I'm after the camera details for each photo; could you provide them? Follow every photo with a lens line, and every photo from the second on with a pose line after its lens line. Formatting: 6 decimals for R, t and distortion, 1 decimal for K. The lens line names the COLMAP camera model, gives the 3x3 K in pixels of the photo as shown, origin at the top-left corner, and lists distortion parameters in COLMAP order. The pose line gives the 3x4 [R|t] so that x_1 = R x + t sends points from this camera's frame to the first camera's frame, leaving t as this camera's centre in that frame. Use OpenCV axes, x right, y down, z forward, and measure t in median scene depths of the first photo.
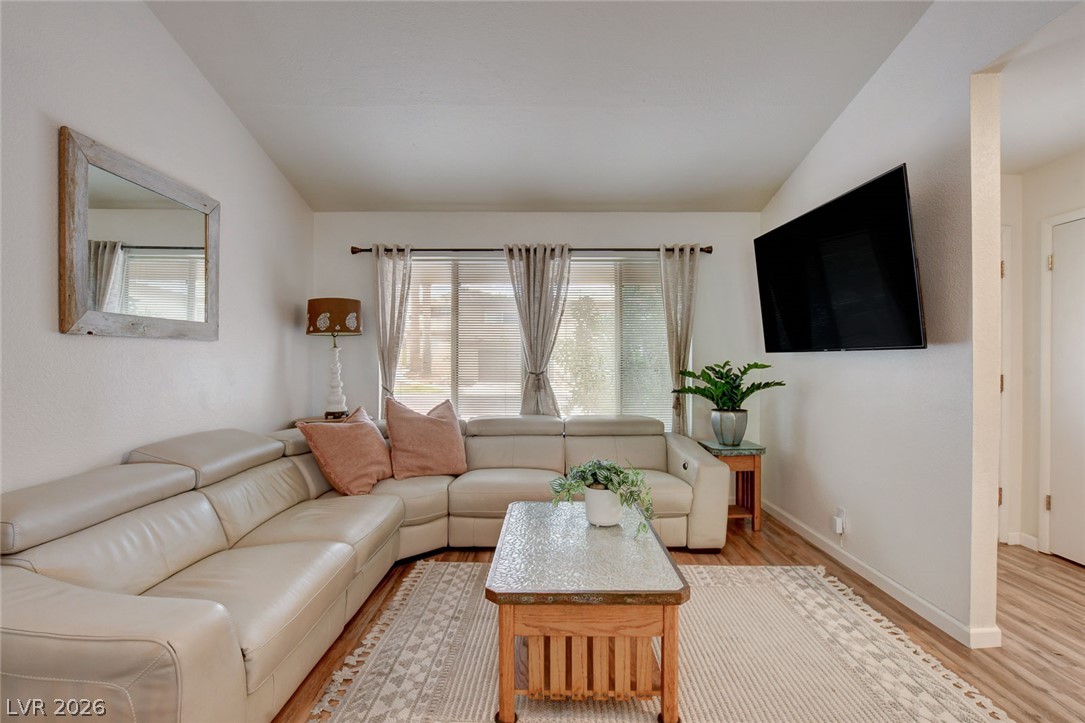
lens RADIAL K [[497.7, 0, 535.3], [0, 497.7, 365.5], [0, 0, 1]] dist [-0.023565, 0.000344]
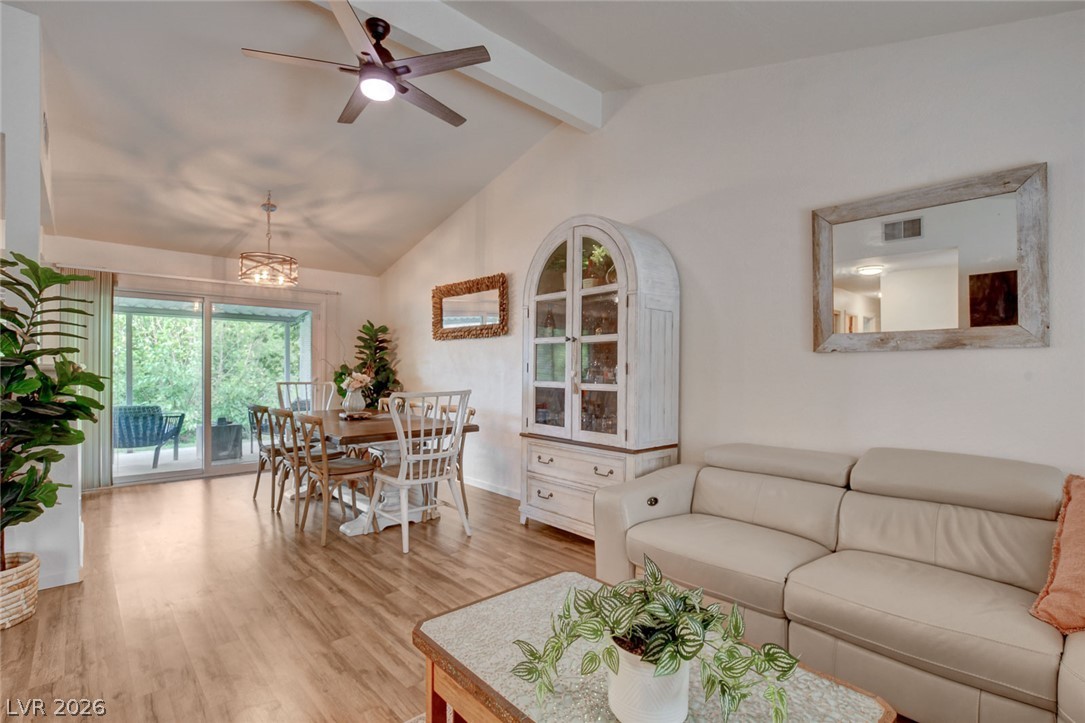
lens RADIAL K [[497.7, 0, 535.3], [0, 497.7, 365.5], [0, 0, 1]] dist [-0.023565, 0.000344]
pose [[-0.737767, -0.009838, -0.674984, 0.335745], [-0.014910, 0.999887, 0.001723, -0.009298], [0.674891, 0.011335, -0.737831, 0.813251]]
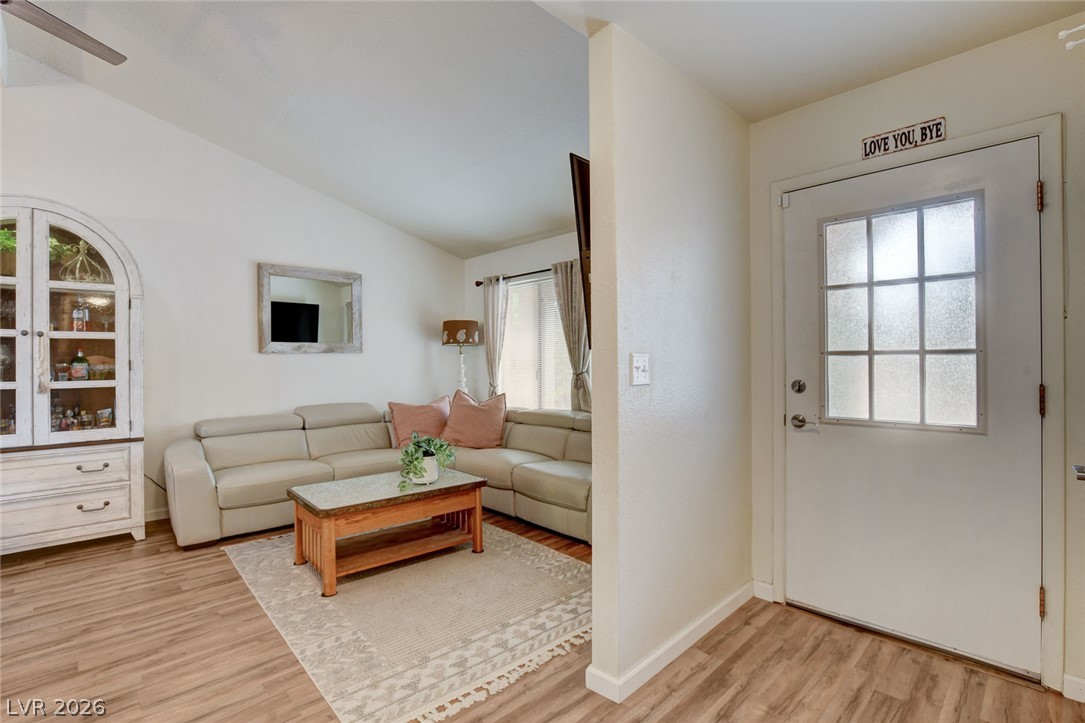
lens RADIAL K [[499.5, 0, 542.5], [0, 499.5, 361.5], [0, 0, 1]] dist [-0.020247, 0.000013]
pose [[0.695748, -0.005684, -0.718264, 0.869167], [0.000466, 0.999972, -0.007463, -0.004163], [0.718286, 0.004858, 0.695731, 0.178290]]
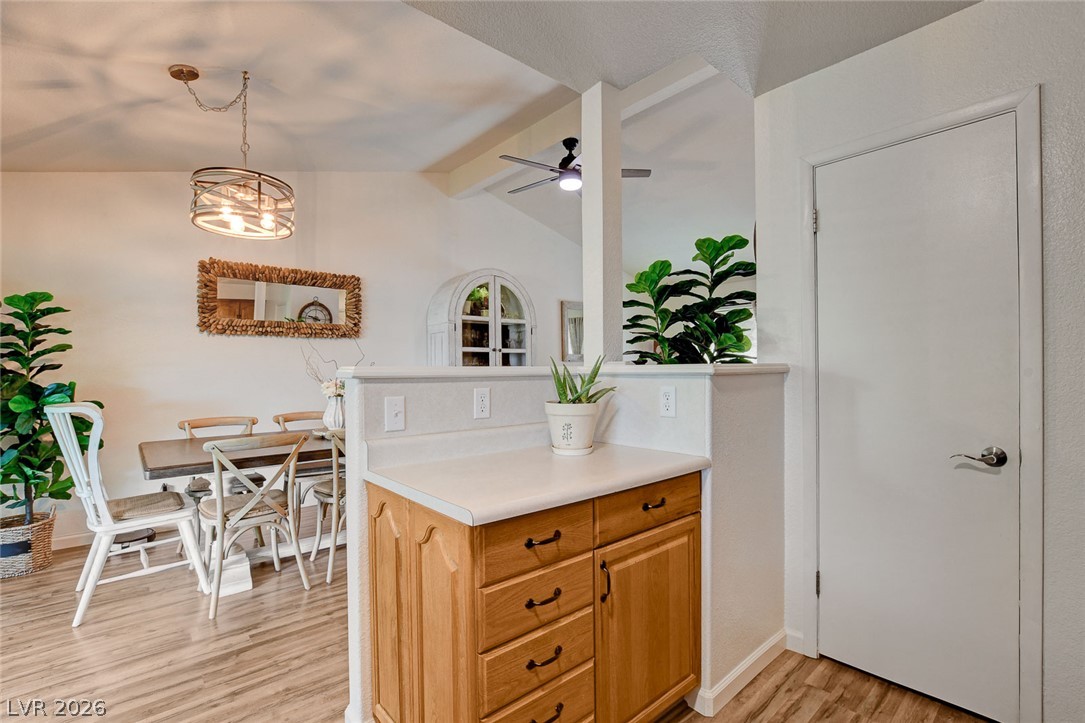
lens RADIAL K [[497.7, 0, 535.3], [0, 497.7, 365.5], [0, 0, 1]] dist [-0.023565, 0.000344]
pose [[0.650028, -0.007453, -0.759874, 0.843097], [-0.000890, 0.999944, -0.010570, 0.002458], [0.759910, 0.007547, 0.649985, -0.765021]]
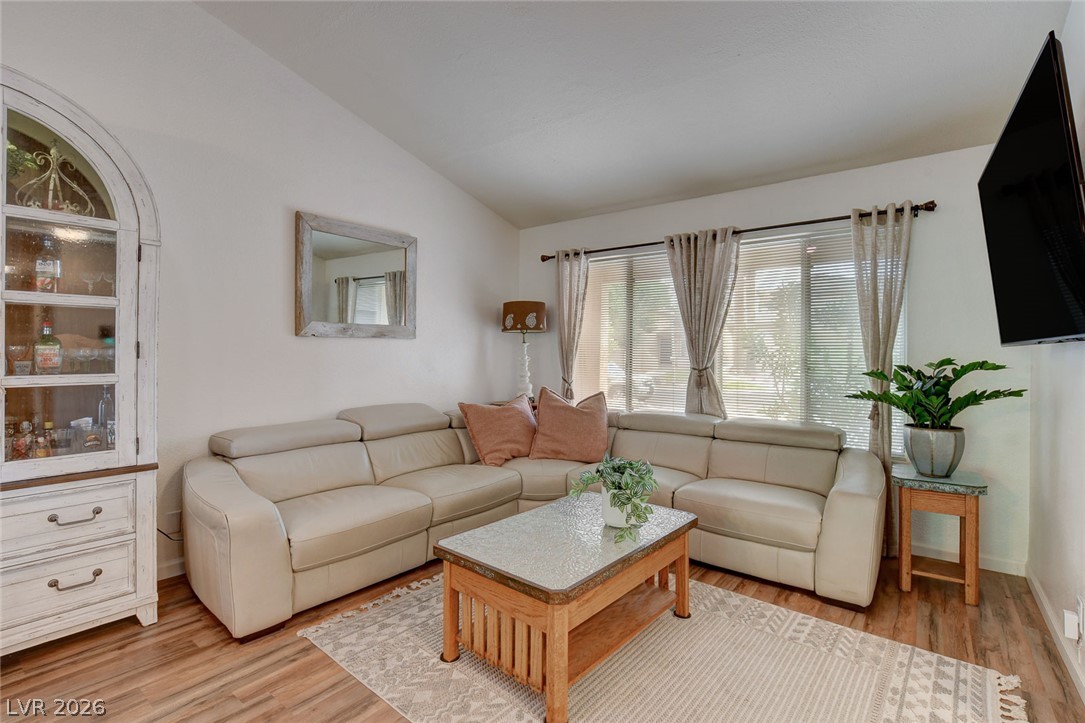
lens RADIAL K [[502.0, 0, 542.3], [0, 502.0, 352.7], [0, 0, 1]] dist [-0.016800, 0.001202]
pose [[0.795151, 0.005953, -0.606382, 0.386504], [-0.014401, 0.999855, -0.009068, -0.002891], [0.606240, 0.015943, 0.795122, 0.083752]]
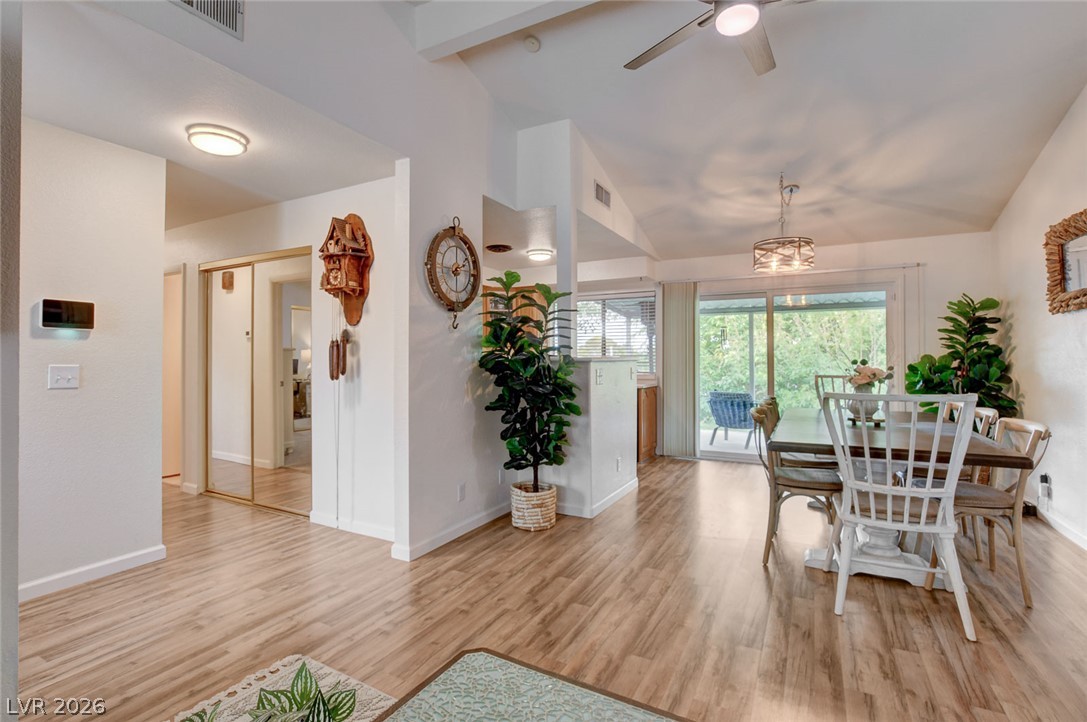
lens RADIAL K [[495.0, 0, 545.0], [0, 495.0, 354.2], [0, 0, 1]] dist [-0.020200, 0.000955]
pose [[-0.882032, 0.002487, 0.471184, -0.079224], [0.004679, 0.999983, 0.003481, -0.010489], [-0.471167, 0.005275, -0.882028, 0.739092]]
